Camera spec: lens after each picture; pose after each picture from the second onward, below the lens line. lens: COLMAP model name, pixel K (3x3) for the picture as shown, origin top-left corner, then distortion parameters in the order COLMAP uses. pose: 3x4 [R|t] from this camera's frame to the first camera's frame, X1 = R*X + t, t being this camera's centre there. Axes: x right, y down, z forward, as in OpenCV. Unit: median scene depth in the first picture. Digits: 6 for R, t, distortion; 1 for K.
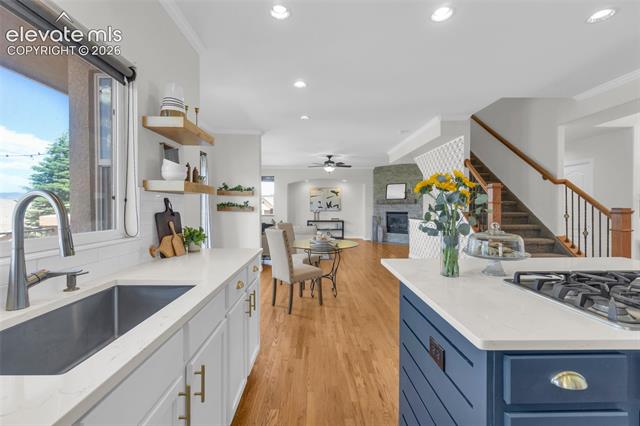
lens RADIAL K [[296.4, 0, 320.0], [0, 296.4, 213.0], [0, 0, 1]] dist [0.001830, 0.000435]
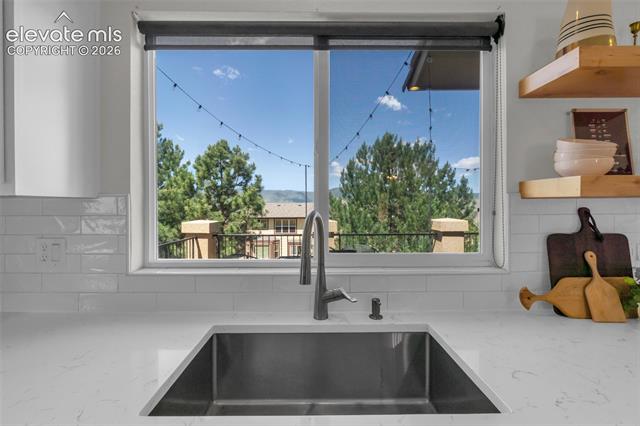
lens RADIAL K [[296.4, 0, 320.0], [0, 296.4, 213.0], [0, 0, 1]] dist [0.001830, 0.000435]
pose [[-0.004476, -0.011033, -0.999929, 0.039653], [-0.018577, 0.999767, -0.010948, -0.029226], [0.999817, 0.018526, -0.004680, 0.579349]]
